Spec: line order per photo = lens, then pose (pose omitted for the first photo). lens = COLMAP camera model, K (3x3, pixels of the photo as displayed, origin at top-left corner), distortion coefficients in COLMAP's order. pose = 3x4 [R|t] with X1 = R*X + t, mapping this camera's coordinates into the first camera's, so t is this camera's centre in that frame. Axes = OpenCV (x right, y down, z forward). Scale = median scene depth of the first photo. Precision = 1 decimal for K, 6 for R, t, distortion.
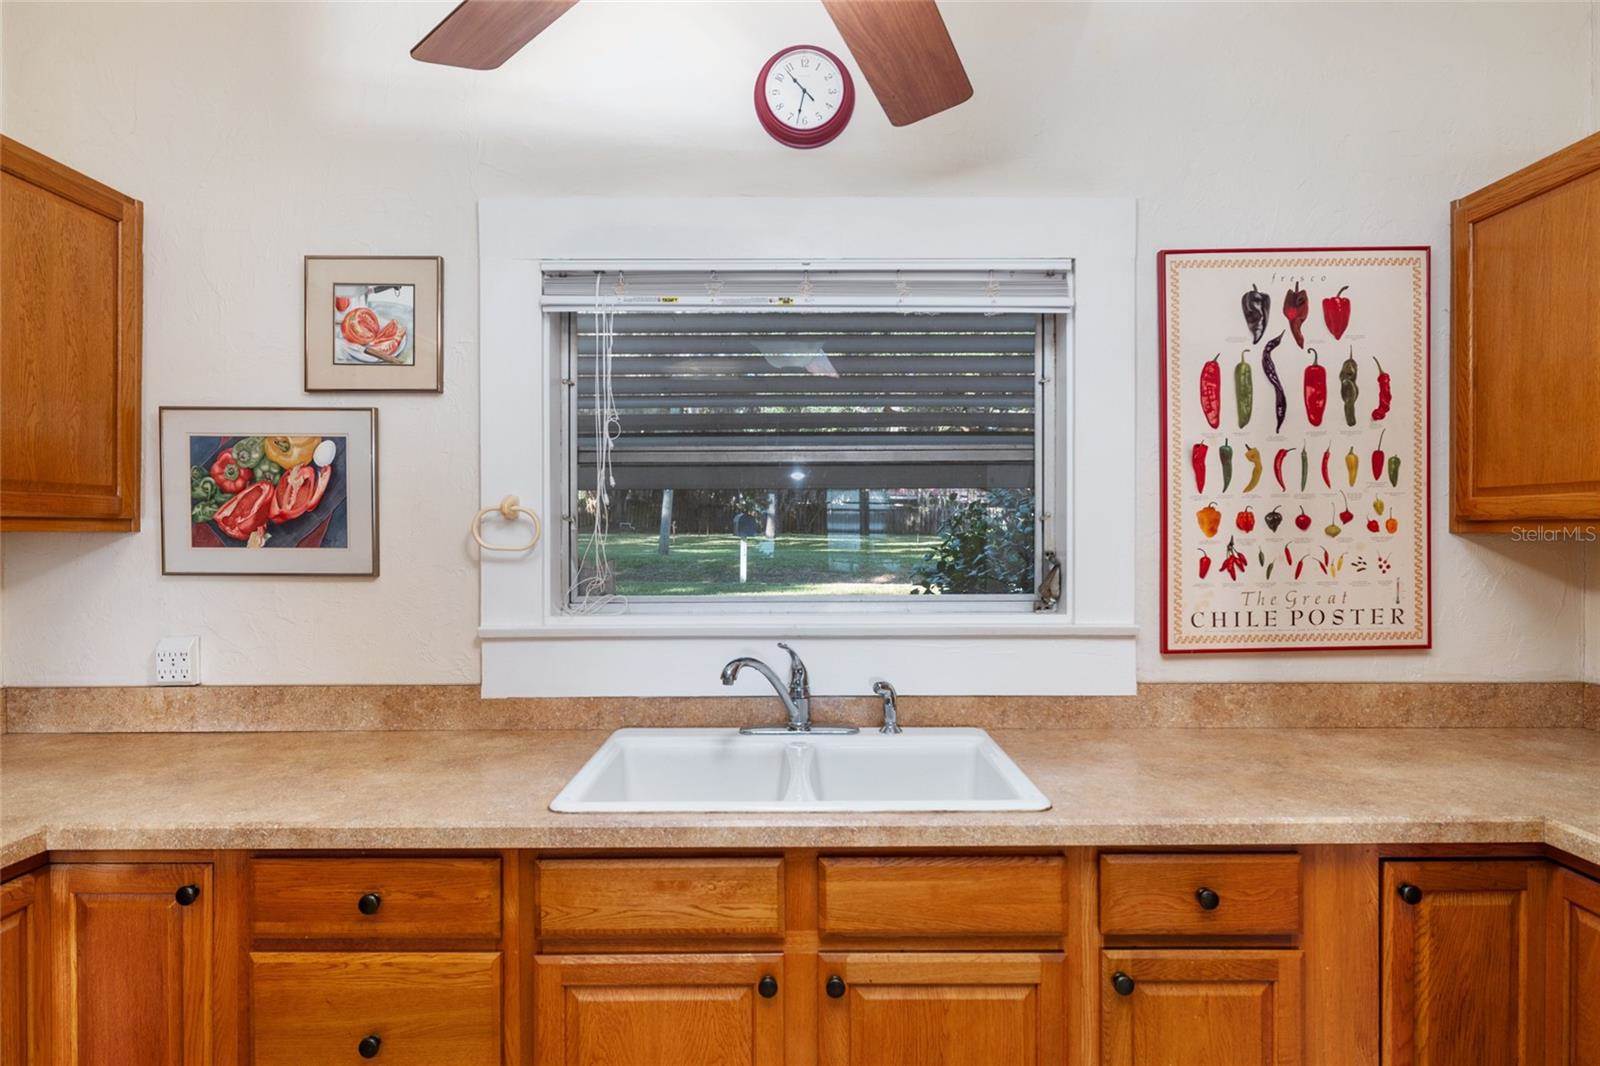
lens RADIAL K [[868.4, 0, 800.0], [0, 868.4, 533.0], [0, 0, 1]] dist [0.000576, -0.000364]
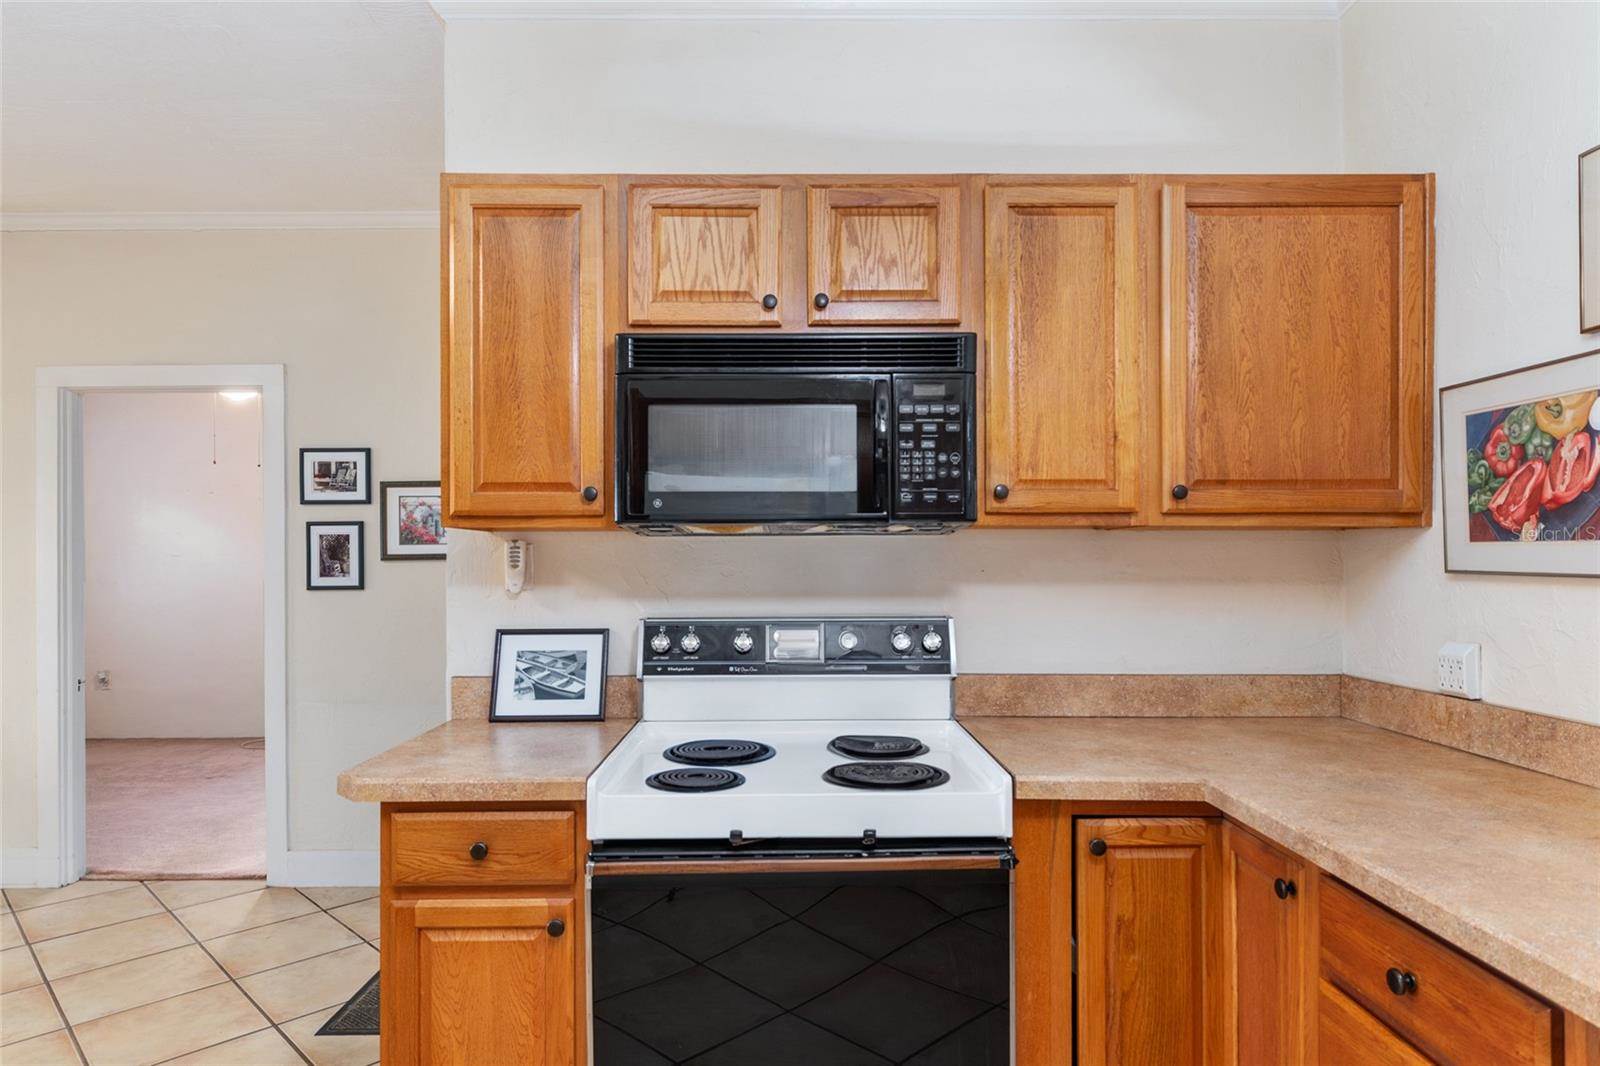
lens RADIAL K [[920.3, 0, 799.0], [0, 920.3, 549.5], [0, 0, 1]] dist [0.001126, 0.000119]
pose [[0.009472, -0.006872, -0.999932, 0.225878], [-0.002192, 0.999974, -0.006893, 0.032027], [0.999953, 0.002257, 0.009457, 0.314104]]
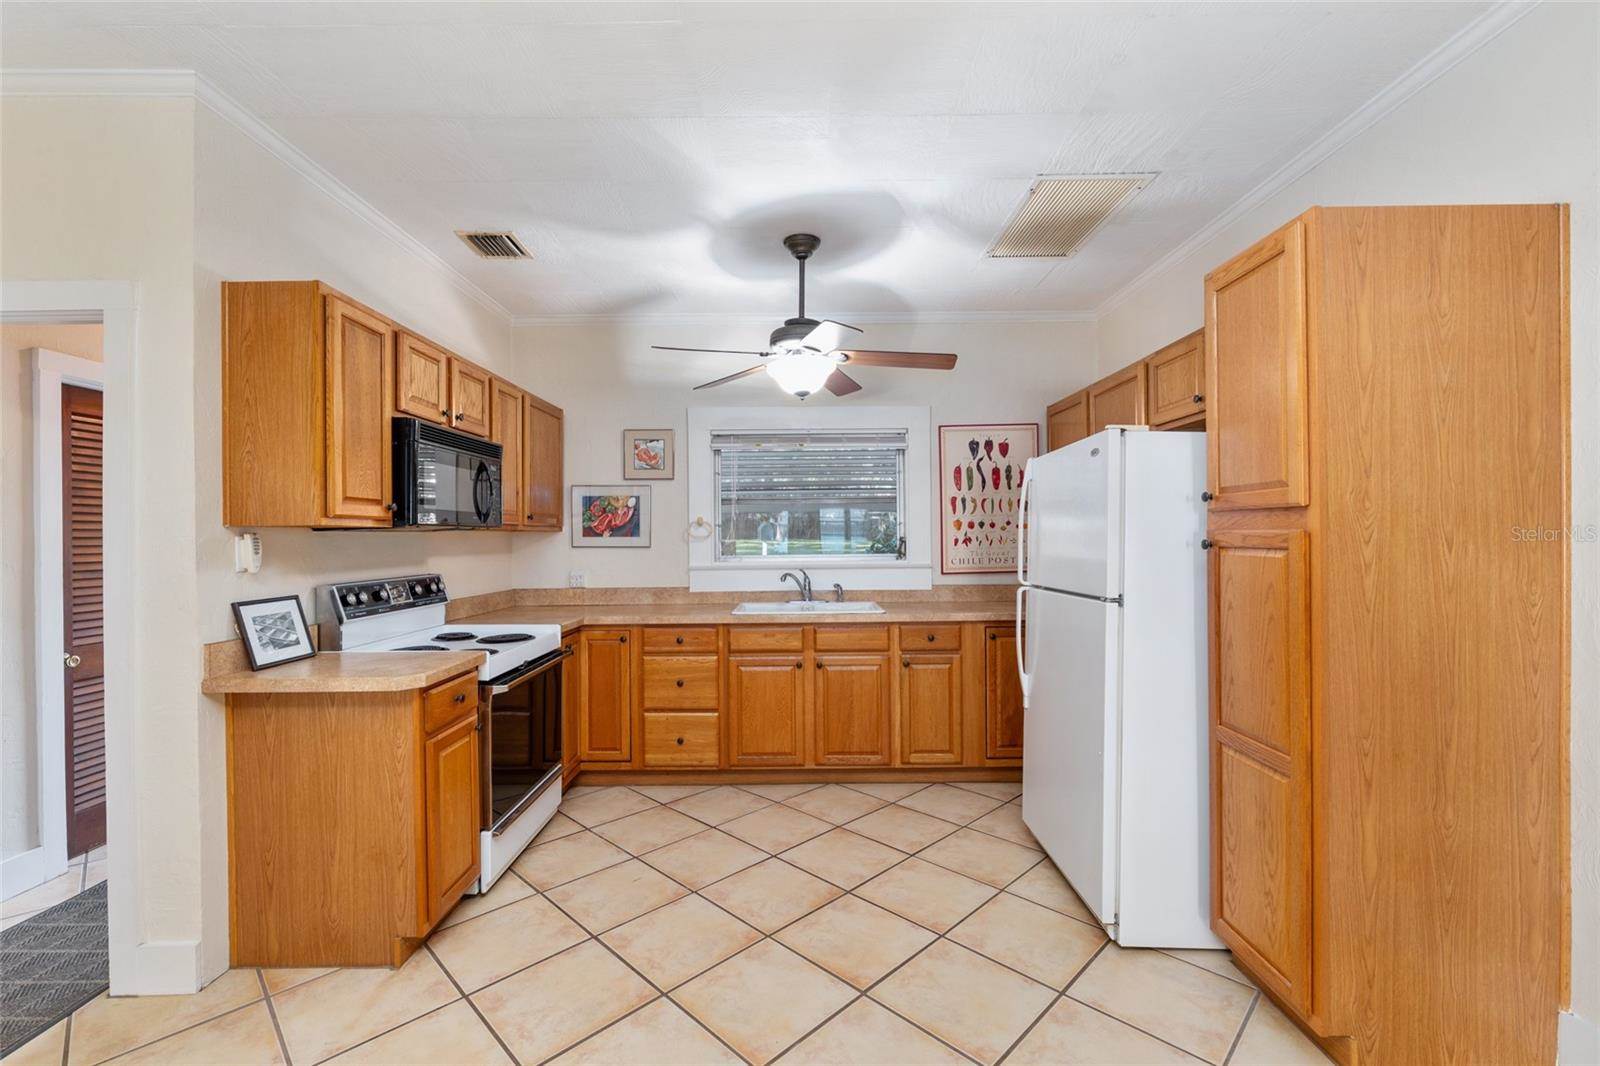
lens RADIAL K [[674.2, 0, 800.0], [0, 674.2, 533.0], [0, 0, 1]] dist [-0.008249, -0.000138]
pose [[0.999978, -0.006163, -0.002622, -0.016314], [0.006136, 0.999929, -0.010260, 0.029785], [0.002685, 0.010243, 0.999944, -1.105786]]
